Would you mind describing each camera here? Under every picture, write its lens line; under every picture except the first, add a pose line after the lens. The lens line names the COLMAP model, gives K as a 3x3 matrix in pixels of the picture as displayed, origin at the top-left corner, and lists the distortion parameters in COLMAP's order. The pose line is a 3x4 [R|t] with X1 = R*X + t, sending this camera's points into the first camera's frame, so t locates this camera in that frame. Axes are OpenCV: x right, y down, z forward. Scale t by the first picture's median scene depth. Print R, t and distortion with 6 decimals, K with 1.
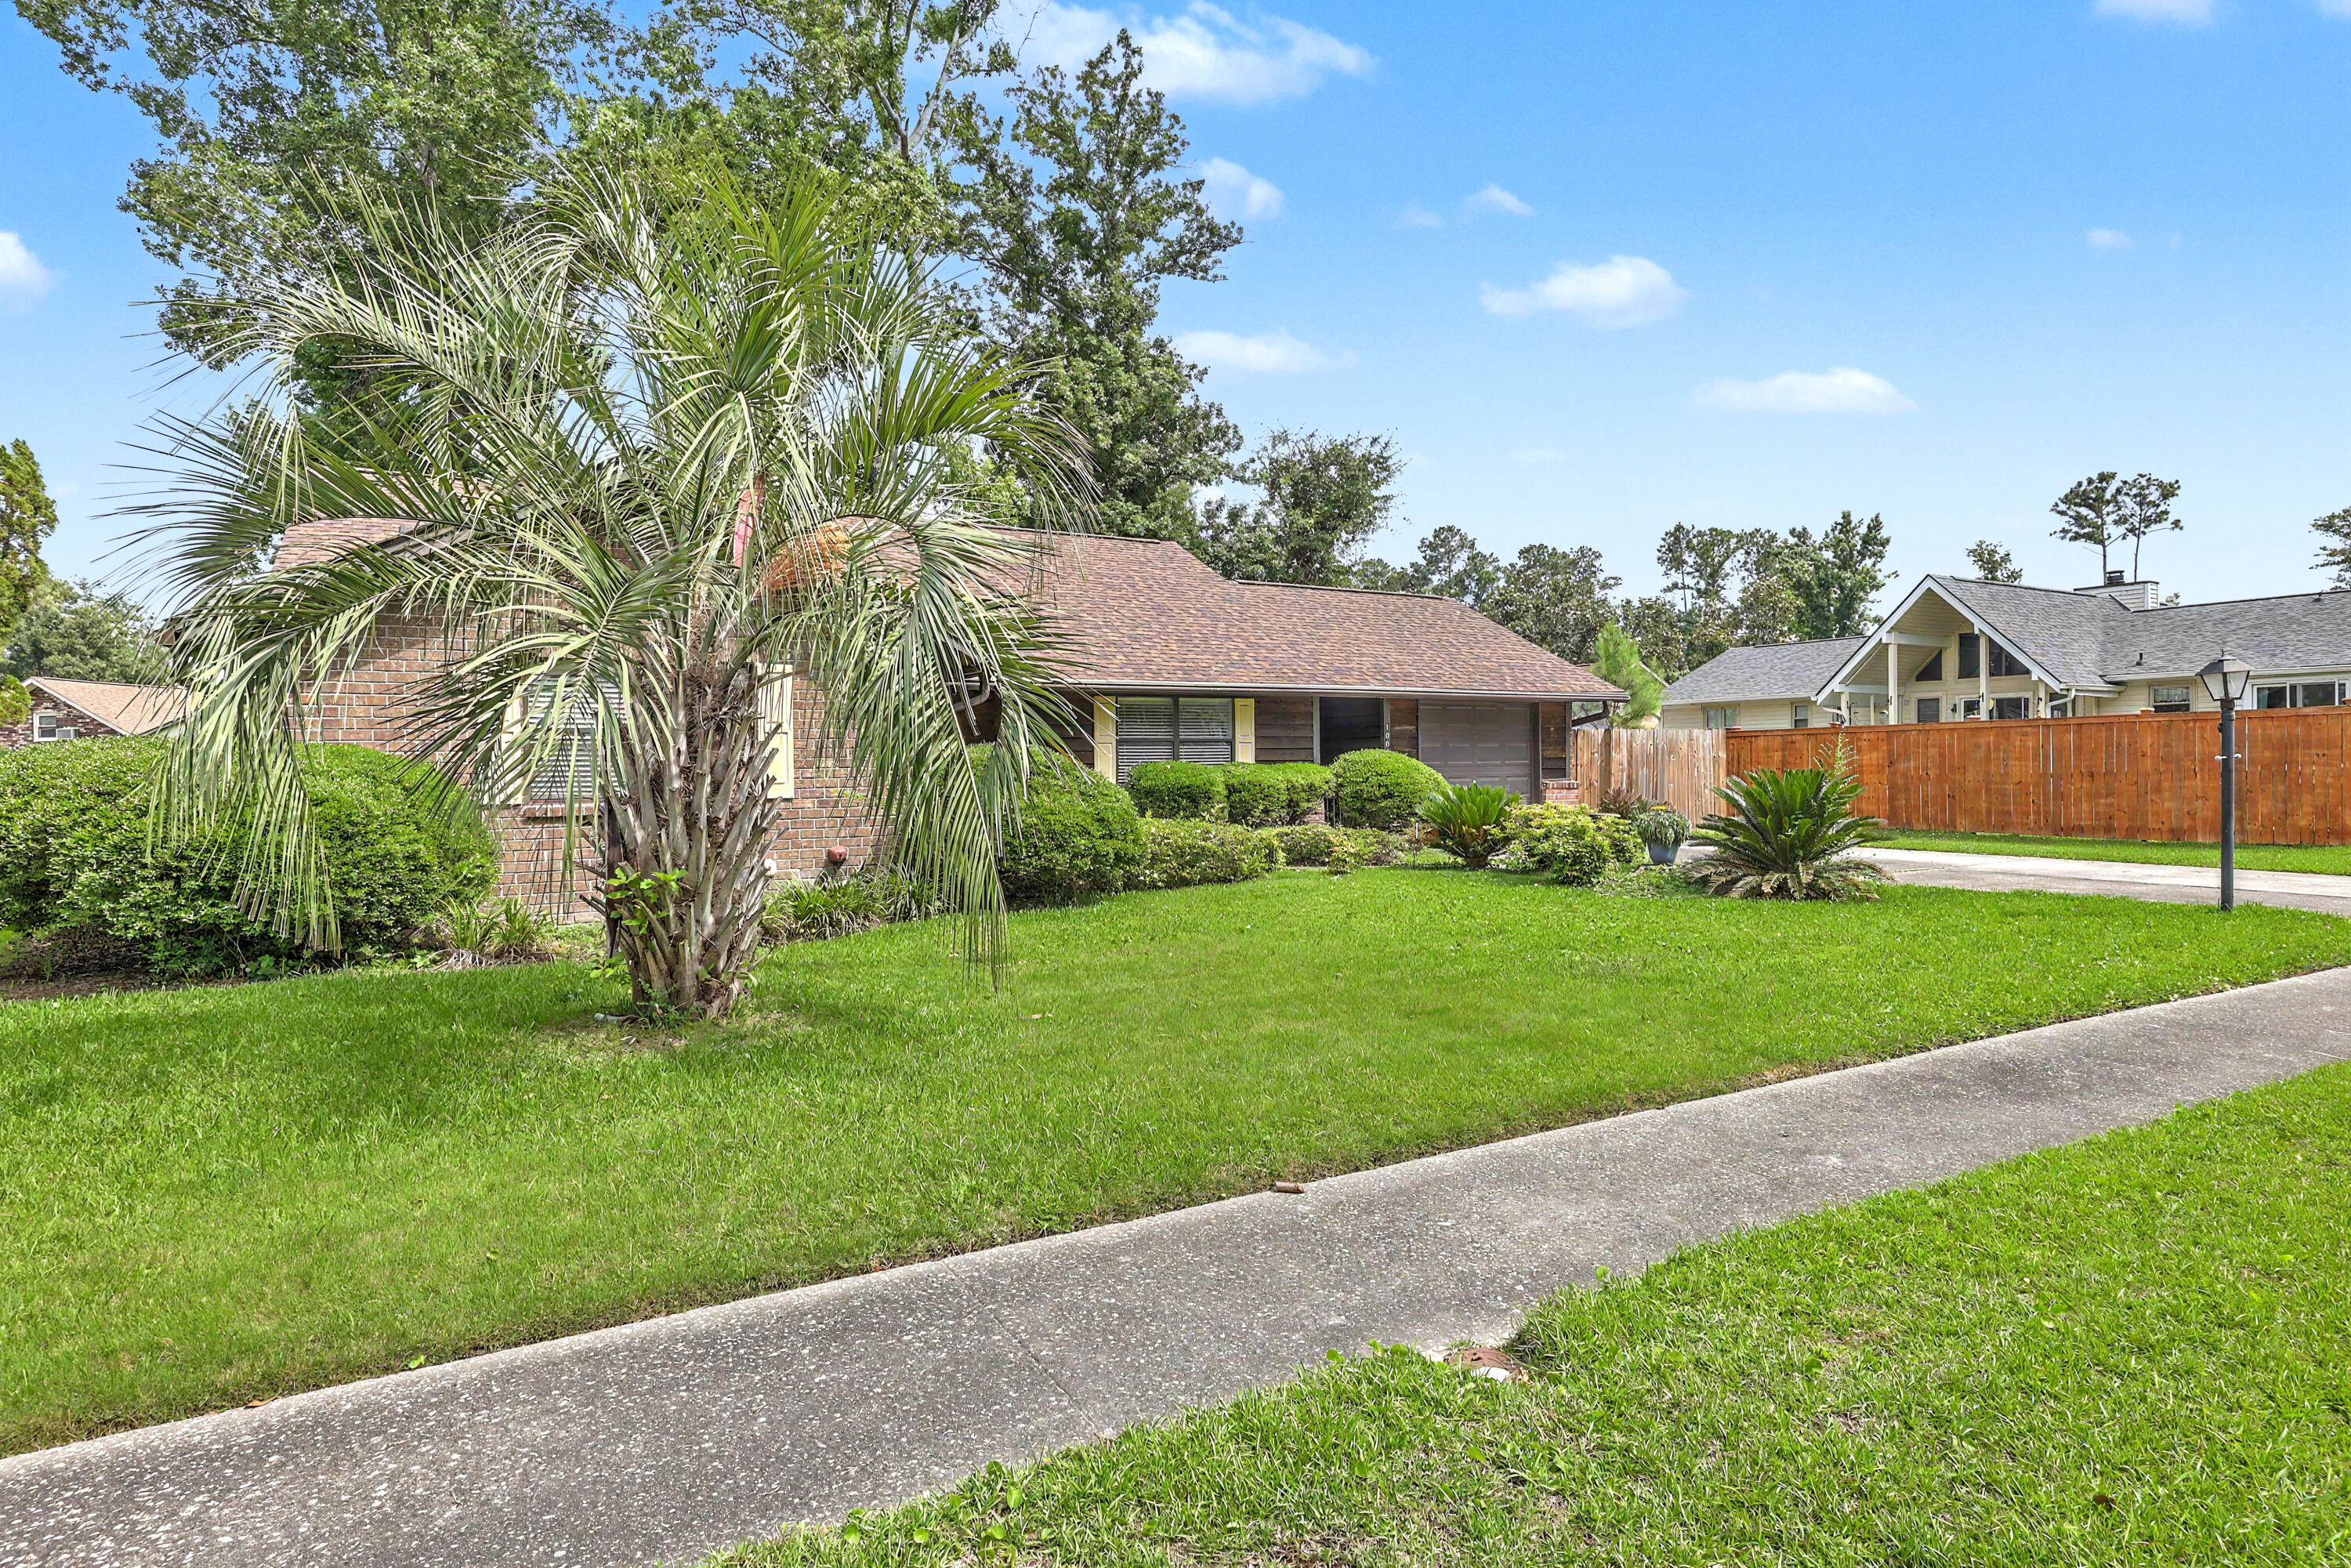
lens RADIAL K [[1269.4, 0, 1184.2], [0, 1269.4, 772.8], [0, 0, 1]] dist [0.001166, 0.000172]
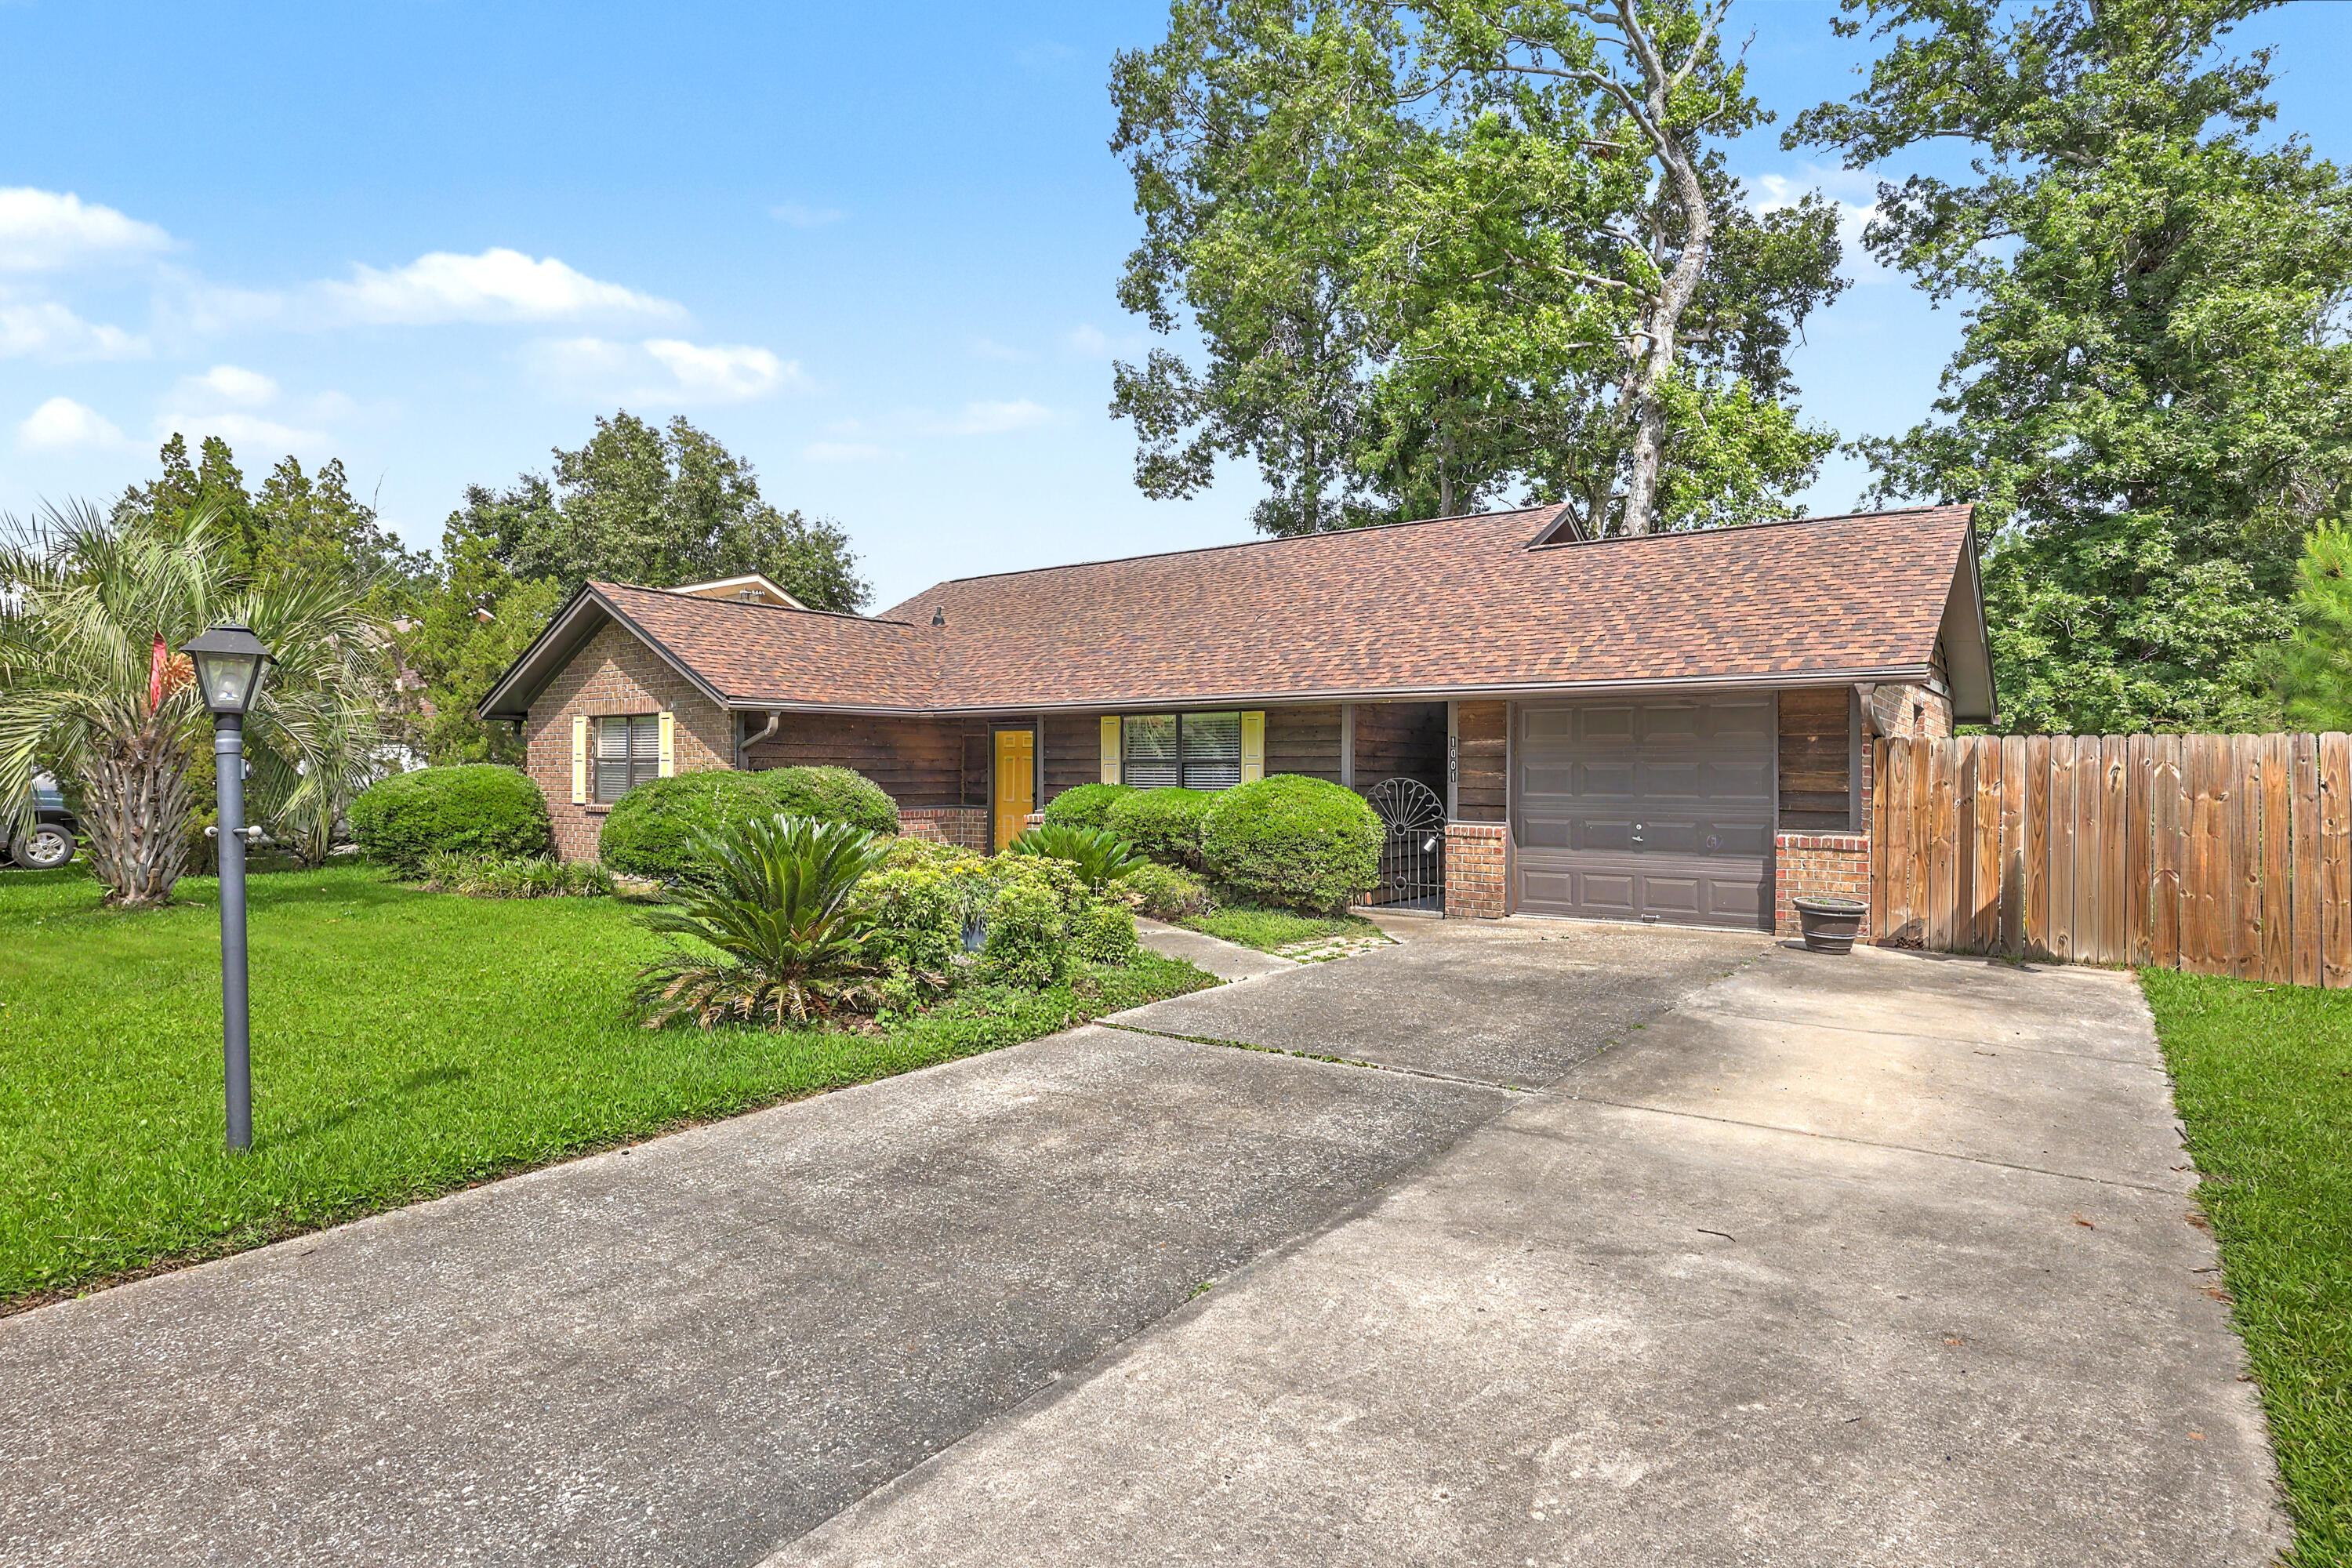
lens RADIAL K [[1225.2, 0, 1185.2], [0, 1225.2, 774.2], [0, 0, 1]] dist [-0.011073, -0.000222]
pose [[0.407425, 0.013363, -0.913141, 0.357587], [-0.013046, 0.999876, 0.008811, -0.010921], [0.913145, 0.008323, 0.407549, 0.292088]]
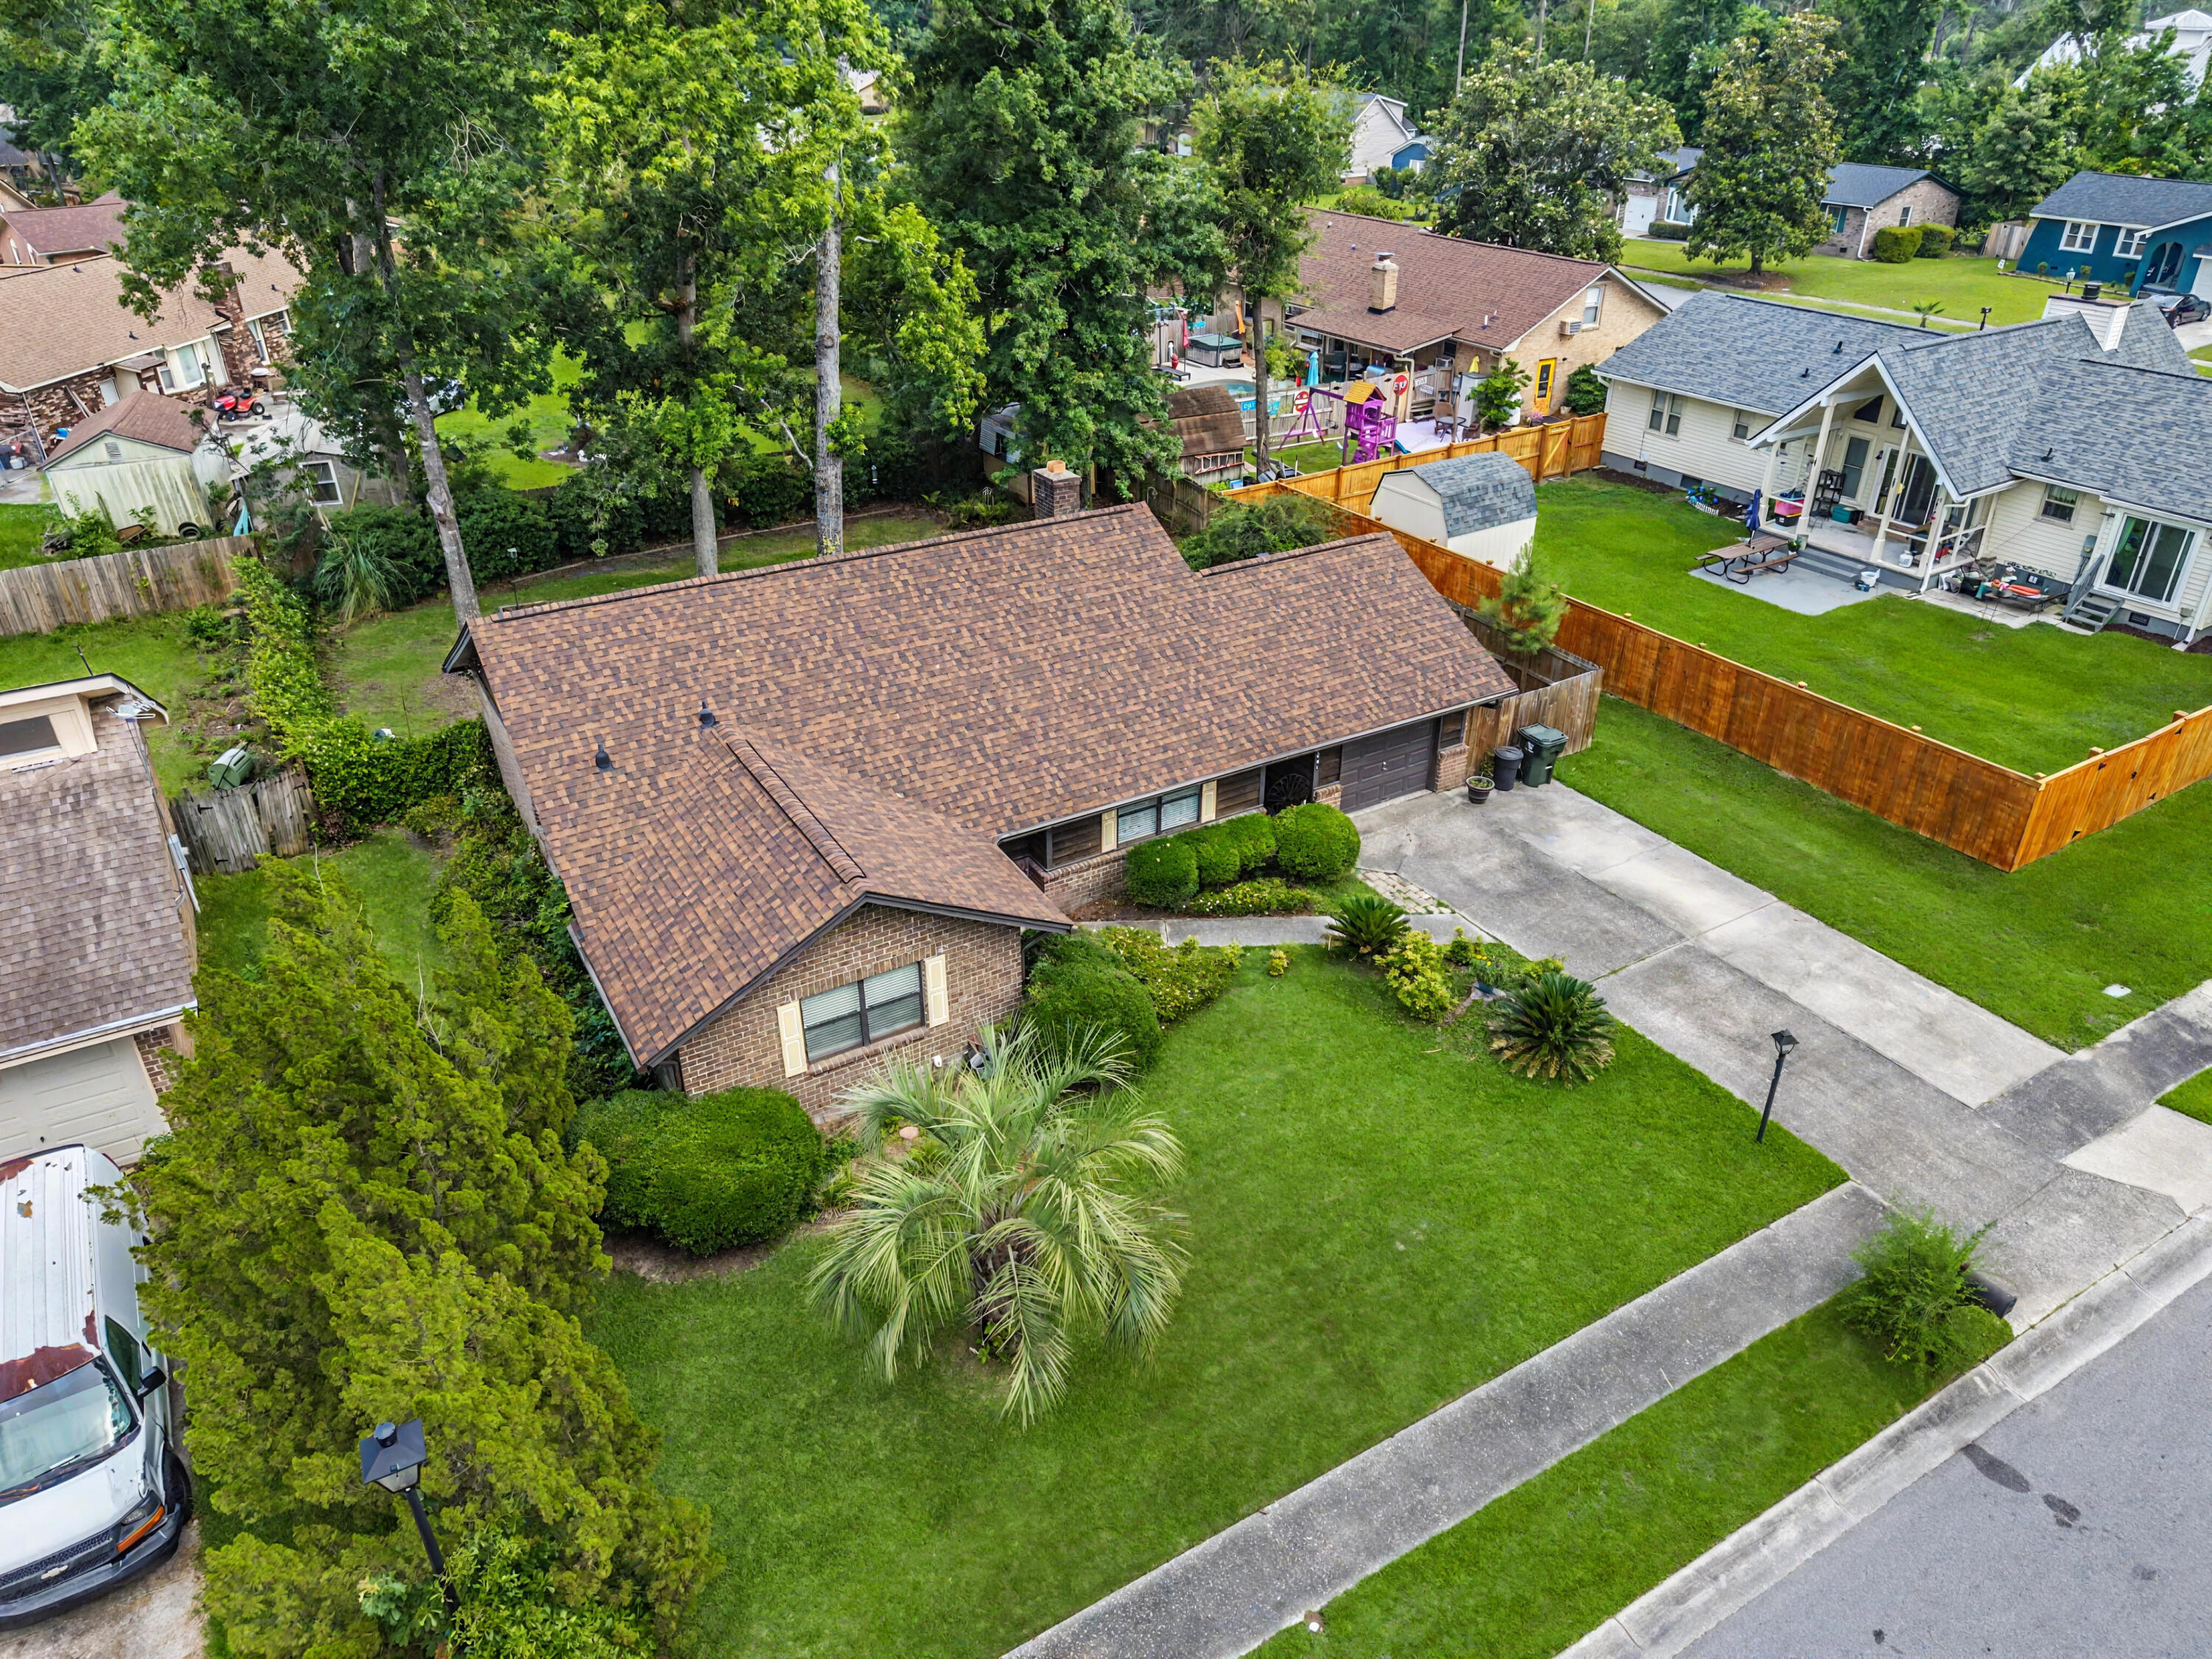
lens RADIAL K [[1476.7, 0, 1106.0], [0, 1476.7, 829.5], [0, 0, 1]] dist [0.022710, -0.025952]
pose [[0.999649, -0.003014, 0.026336, -0.045984], [-0.010239, 0.872500, 0.488507, -0.341383], [-0.024451, -0.488605, 0.872162, -0.163259]]
